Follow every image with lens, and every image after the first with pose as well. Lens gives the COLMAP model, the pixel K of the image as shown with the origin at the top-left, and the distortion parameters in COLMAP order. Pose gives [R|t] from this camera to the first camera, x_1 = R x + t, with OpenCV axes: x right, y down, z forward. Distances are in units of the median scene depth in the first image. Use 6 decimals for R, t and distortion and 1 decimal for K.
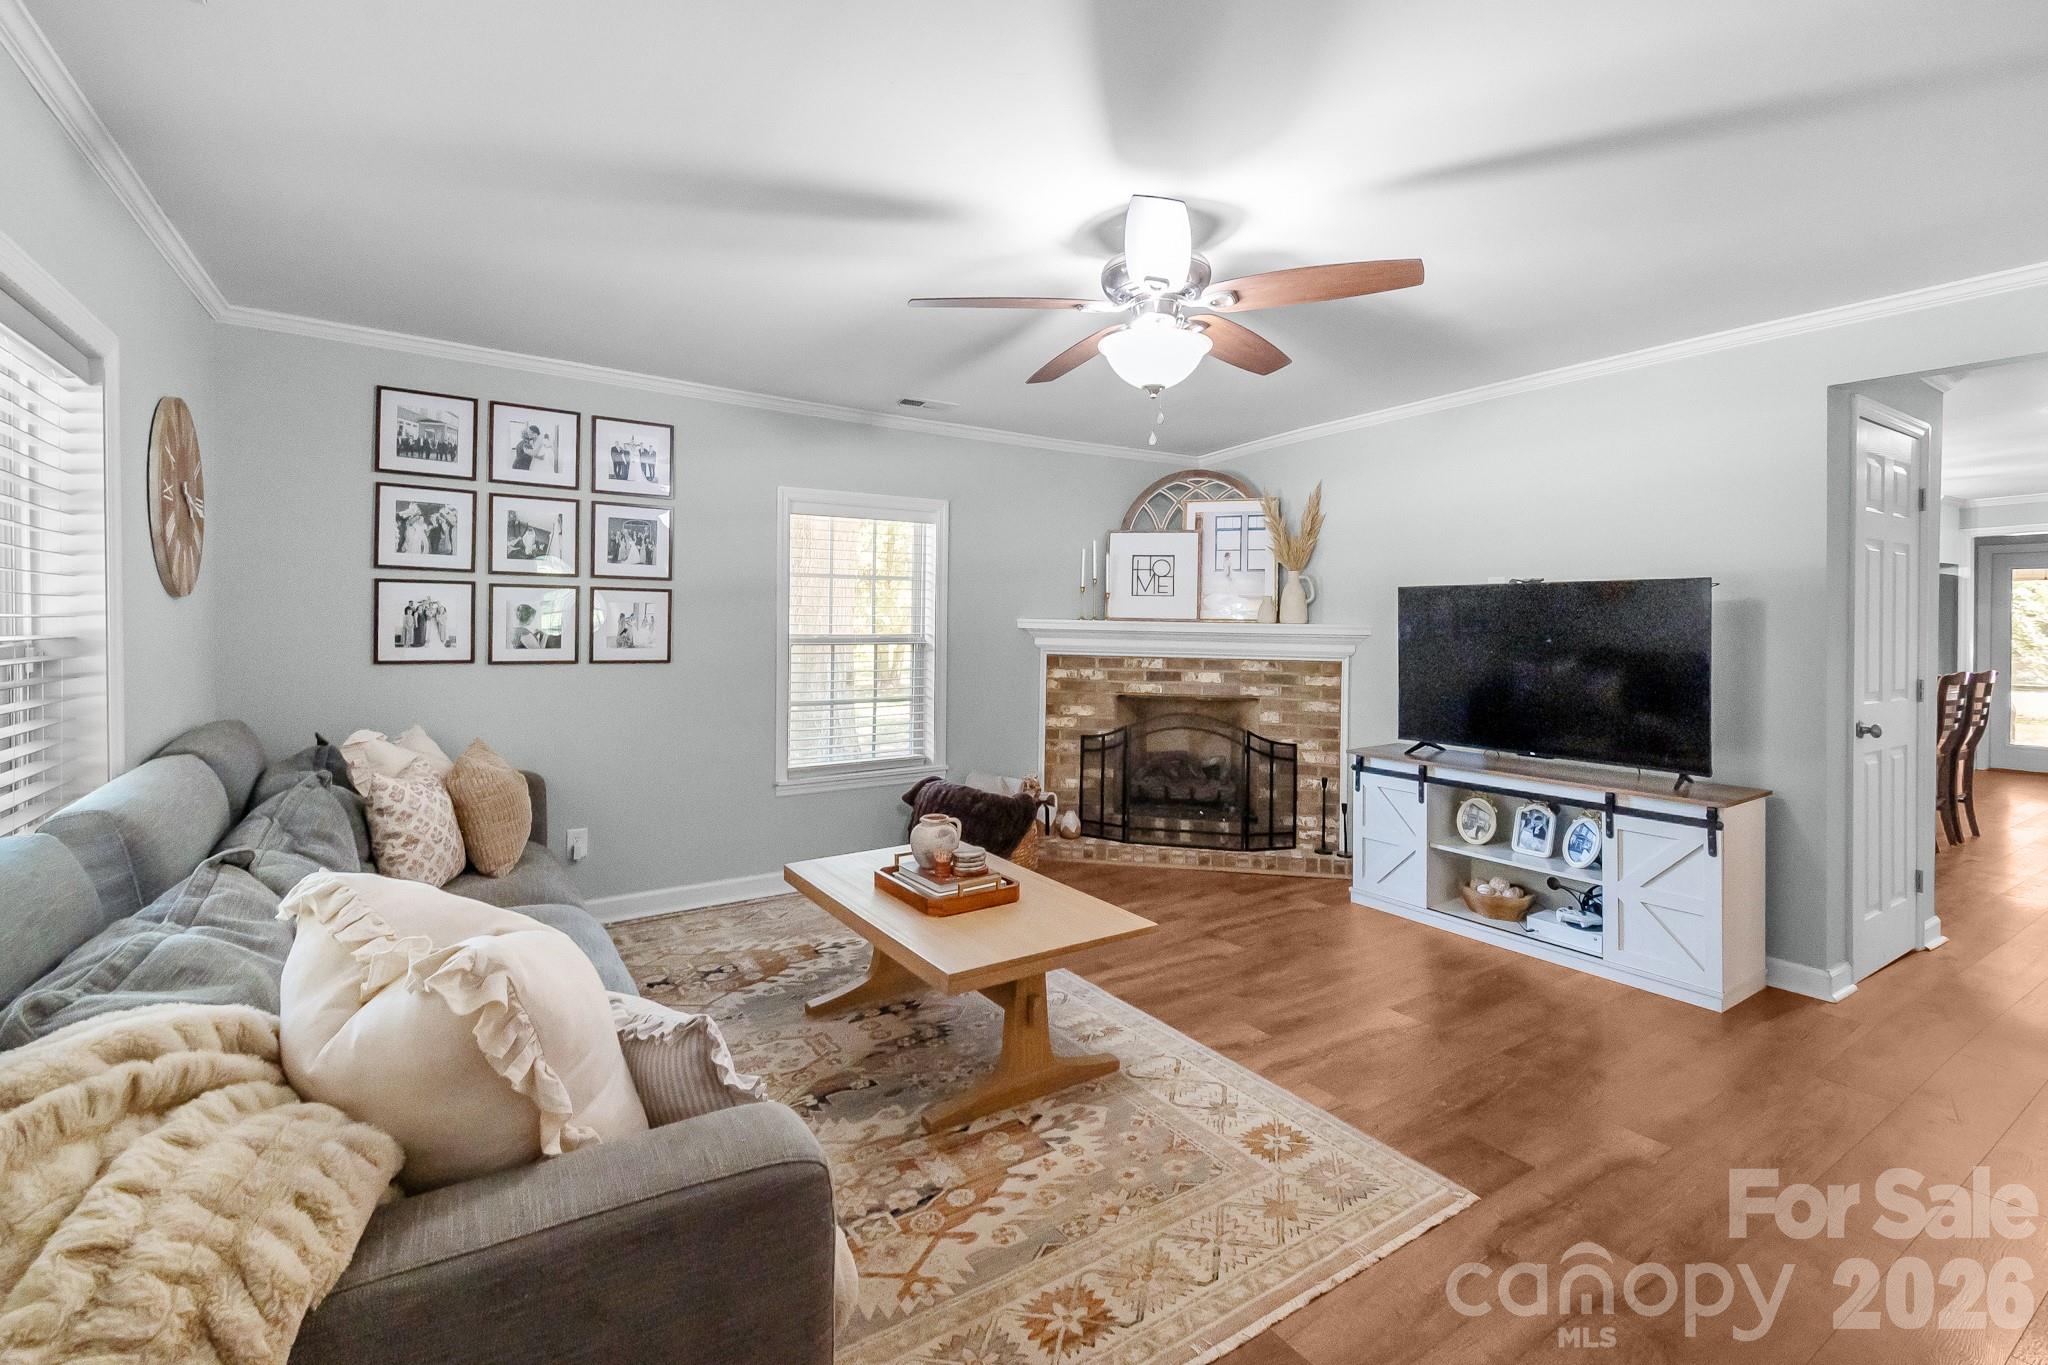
lens RADIAL K [[913.6, 0, 1021.6], [0, 913.6, 620.6], [0, 0, 1]] dist [0.000848, -0.000041]
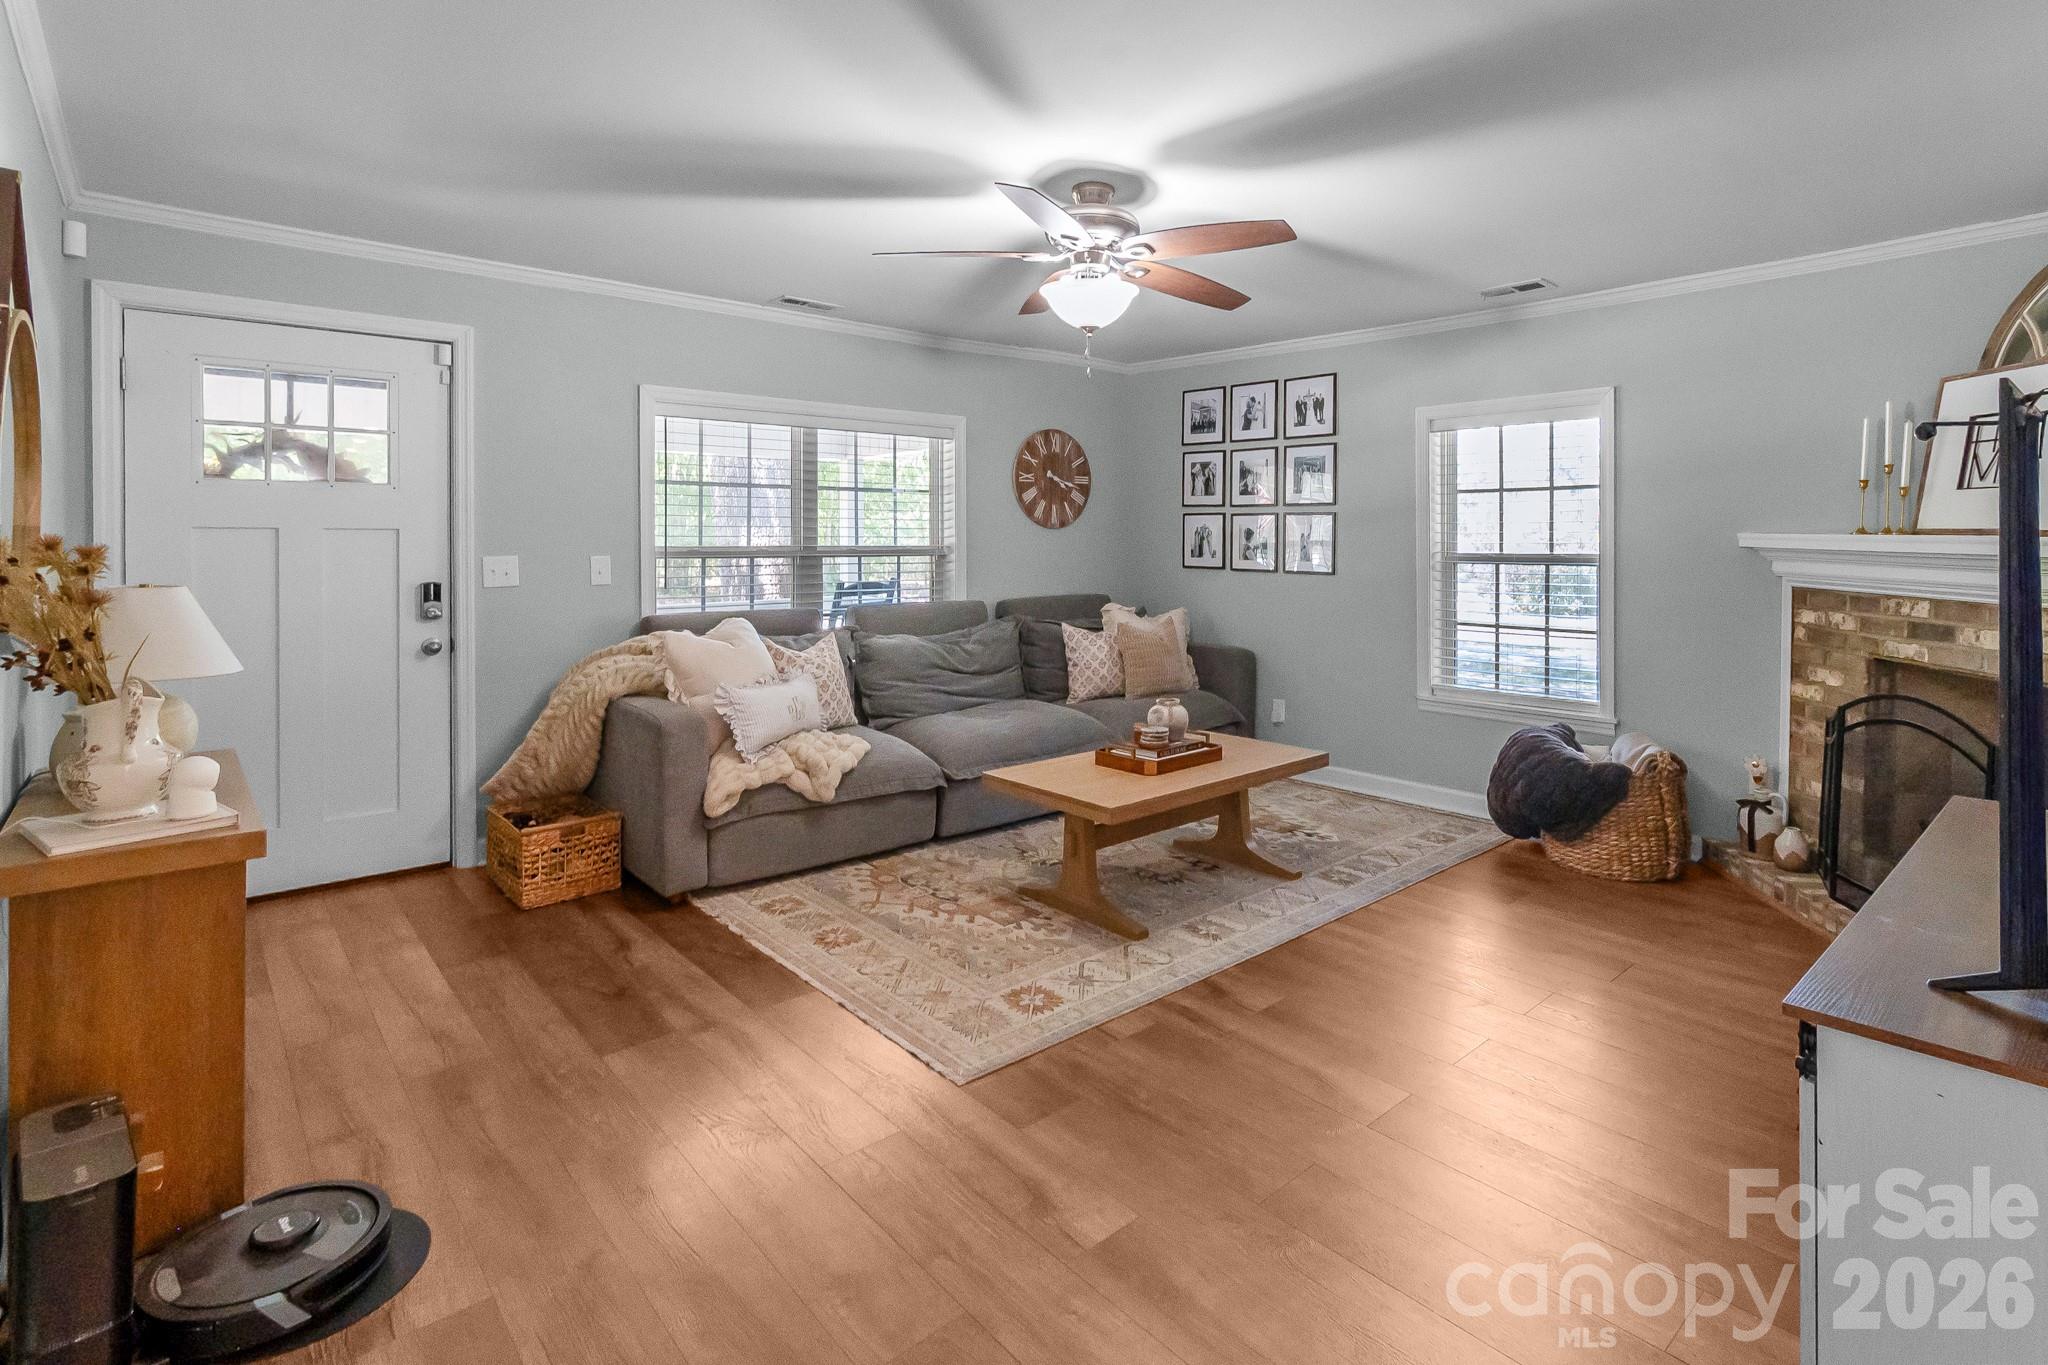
lens RADIAL K [[1003.0, 0, 1106.1], [0, 1003.0, 547.7], [0, 0, 1]] dist [0.001145, -0.000025]
pose [[0.171950, -0.000246, -0.985106, 0.860270], [0.000414, 1.000000, -0.000177, 0.011429], [0.985106, -0.000378, 0.171950, 0.504269]]
